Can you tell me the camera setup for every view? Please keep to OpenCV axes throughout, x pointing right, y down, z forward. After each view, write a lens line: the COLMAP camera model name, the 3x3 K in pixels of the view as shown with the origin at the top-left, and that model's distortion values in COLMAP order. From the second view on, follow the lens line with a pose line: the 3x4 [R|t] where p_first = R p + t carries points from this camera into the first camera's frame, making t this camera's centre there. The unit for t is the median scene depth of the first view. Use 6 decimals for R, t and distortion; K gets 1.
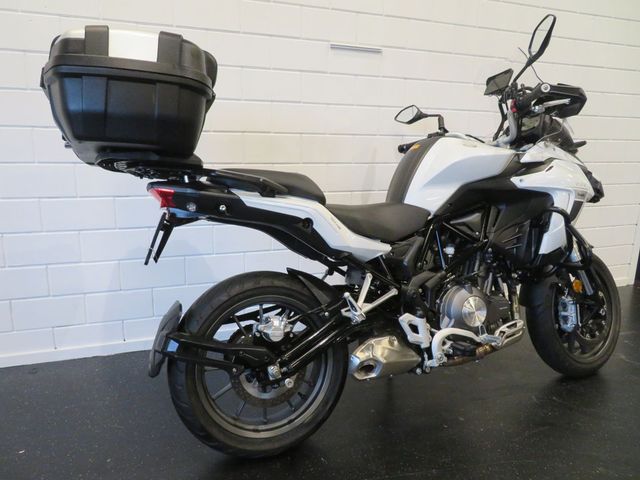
lens RADIAL K [[450.9, 0, 315.1], [0, 450.9, 239.3], [0, 0, 1]] dist [0.003230, 0.001330]
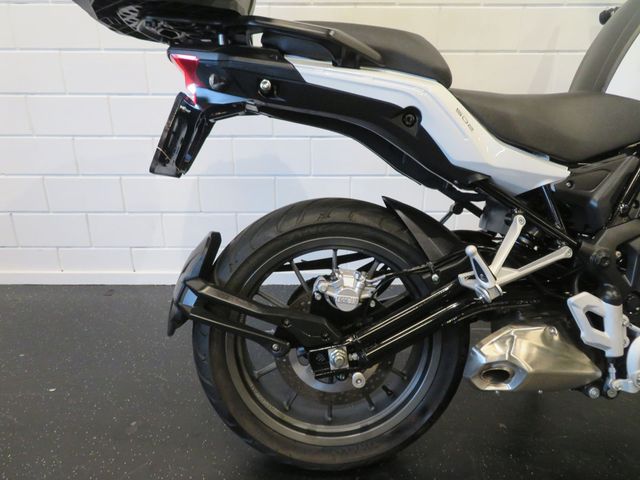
lens RADIAL K [[450.9, 0, 321.5], [0, 450.9, 238.8], [0, 0, 1]] dist [0.003230, 0.001330]
pose [[0.949565, 0.098222, -0.297791, 0.055548], [-0.055104, 0.987166, 0.149892, 0.034160], [0.308691, -0.125923, 0.942790, 0.393961]]
